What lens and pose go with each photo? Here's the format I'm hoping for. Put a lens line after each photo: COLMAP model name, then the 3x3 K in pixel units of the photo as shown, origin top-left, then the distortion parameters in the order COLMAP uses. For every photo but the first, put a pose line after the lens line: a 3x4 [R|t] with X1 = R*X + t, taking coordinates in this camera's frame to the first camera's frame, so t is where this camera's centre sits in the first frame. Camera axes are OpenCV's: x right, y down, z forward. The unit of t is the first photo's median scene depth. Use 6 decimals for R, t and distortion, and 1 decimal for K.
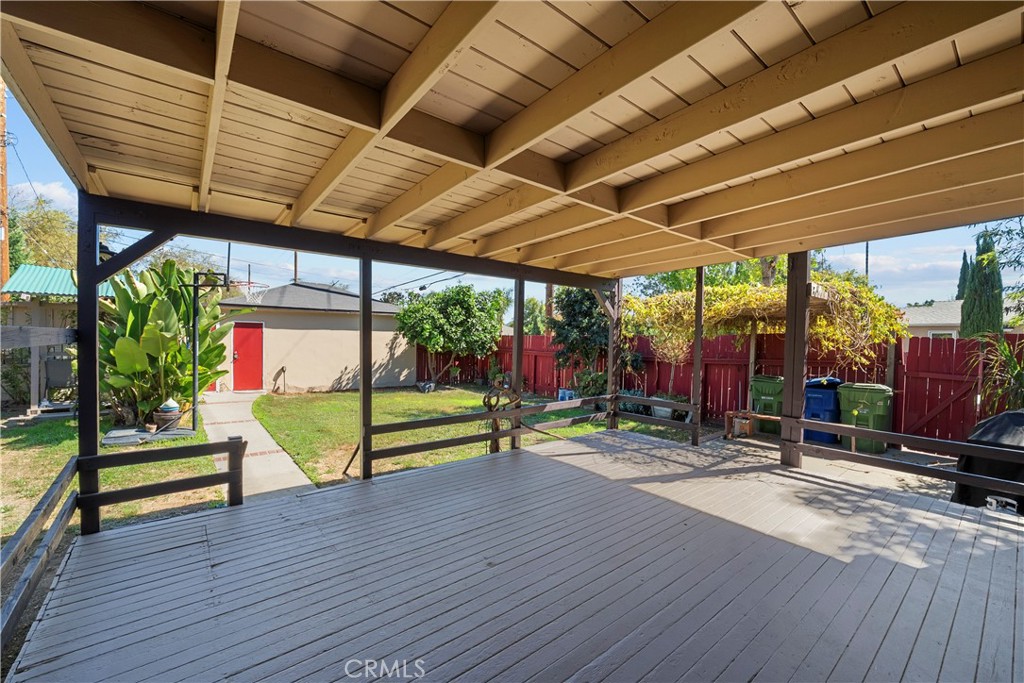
lens RADIAL K [[411.7, 0, 508.0], [0, 411.7, 347.3], [0, 0, 1]] dist [-0.001190, -0.000218]
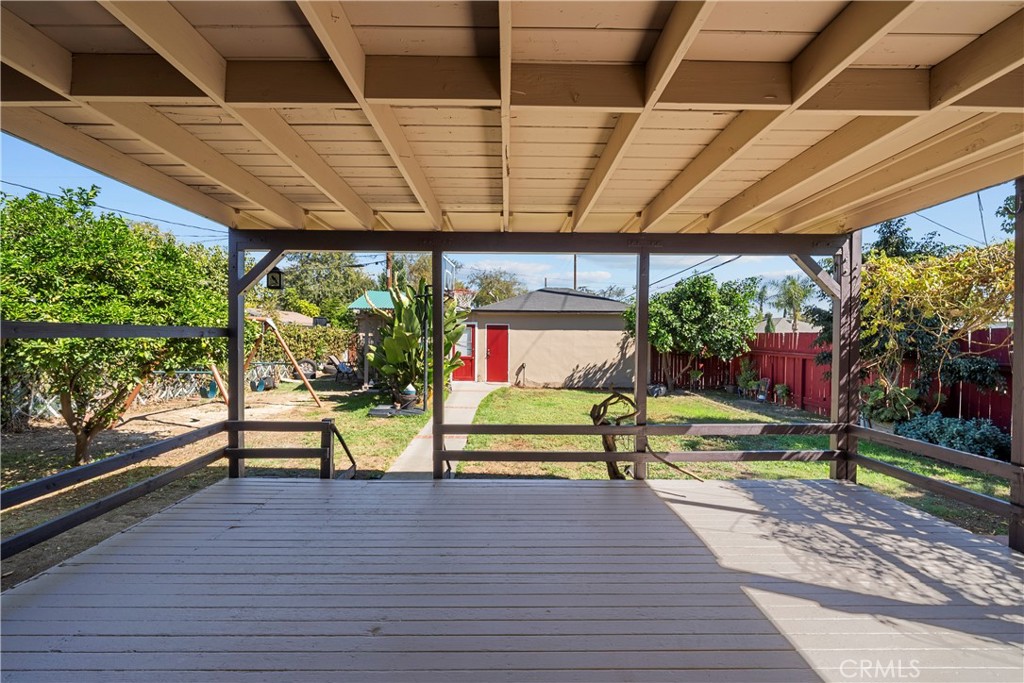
lens RADIAL K [[402.7, 0, 510.2], [0, 402.7, 341.2], [0, 0, 1]] dist [-0.001072, -0.000219]
pose [[0.787867, -0.002560, -0.615840, 0.166500], [-0.008074, 0.999862, -0.014485, 0.003983], [0.615793, 0.016385, 0.787738, 0.158909]]
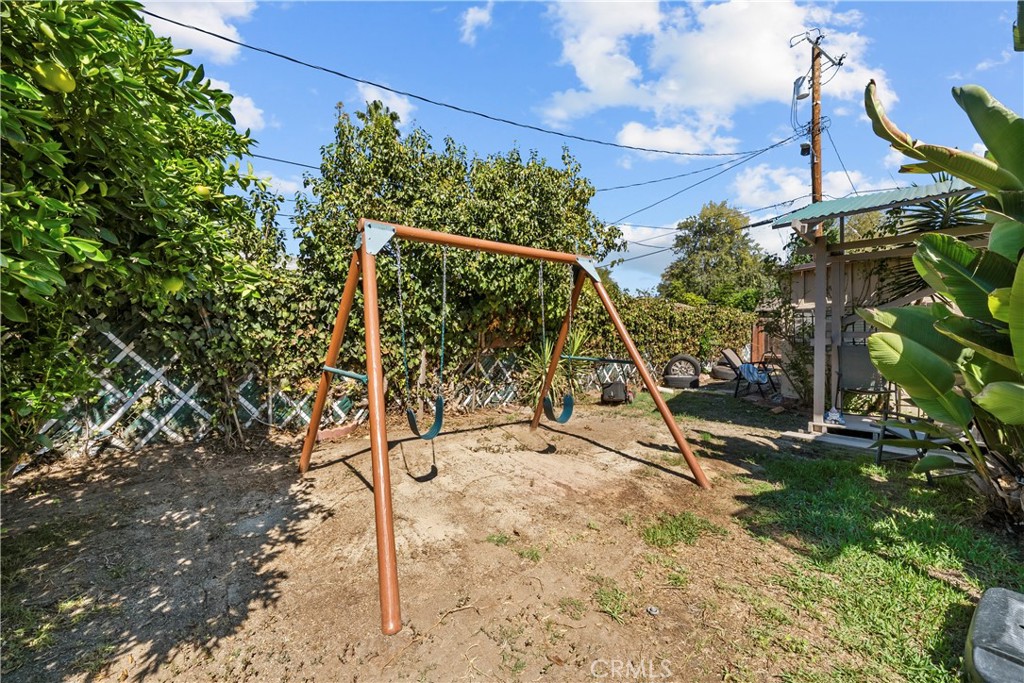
lens RADIAL K [[402.7, 0, 510.2], [0, 402.7, 341.2], [0, 0, 1]] dist [-0.001072, -0.000219]
pose [[0.006448, -0.003758, -0.999972, -0.555803], [-0.010433, 0.999938, -0.003825, 0.036965], [0.999925, 0.010457, 0.006408, 0.533261]]
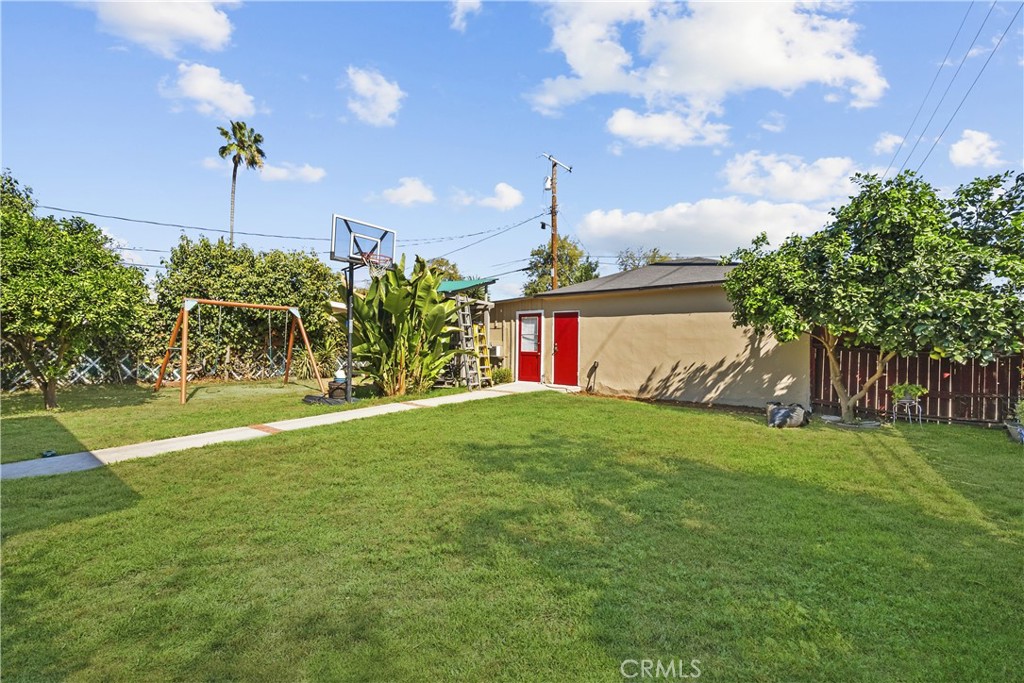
lens RADIAL K [[402.7, 0, 510.2], [0, 402.7, 341.2], [0, 0, 1]] dist [-0.001072, -0.000219]
pose [[0.261139, -0.022278, -0.965044, 0.307306], [-0.026067, 0.999206, -0.030120, 0.051901], [0.964949, 0.033021, 0.260351, 0.947741]]
